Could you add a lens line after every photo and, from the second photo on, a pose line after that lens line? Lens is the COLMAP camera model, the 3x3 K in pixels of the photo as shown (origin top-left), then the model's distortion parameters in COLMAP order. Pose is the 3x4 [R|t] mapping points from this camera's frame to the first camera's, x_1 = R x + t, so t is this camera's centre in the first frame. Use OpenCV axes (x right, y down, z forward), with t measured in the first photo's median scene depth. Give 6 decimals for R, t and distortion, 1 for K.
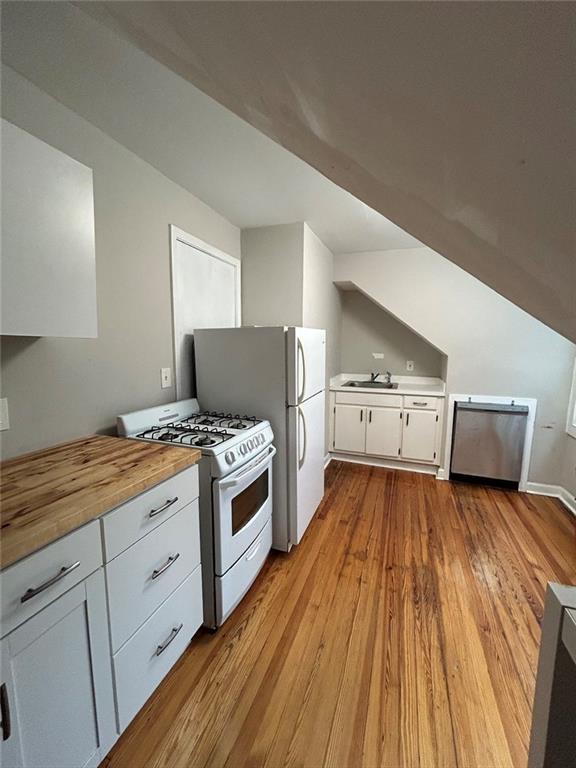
lens RADIAL K [[309.4, 0, 288.2], [0, 309.4, 388.1], [0, 0, 1]] dist [0.002693, 0.000613]
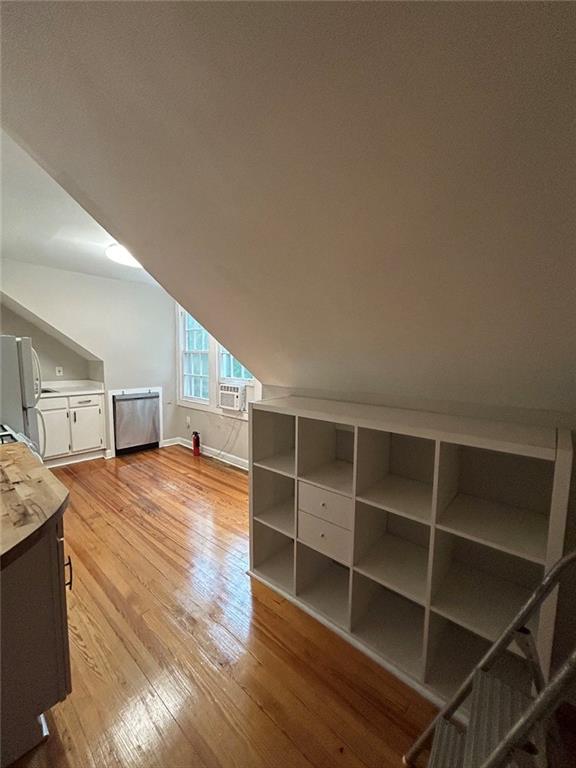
lens RADIAL K [[309.4, 0, 288.5], [0, 309.4, 385.6], [0, 0, 1]] dist [0.002693, 0.000613]
pose [[0.352142, -0.091988, 0.931415, -0.442601], [0.115303, 0.991842, 0.054364, 0.015752], [-0.928817, 0.088251, 0.359876, -0.183141]]
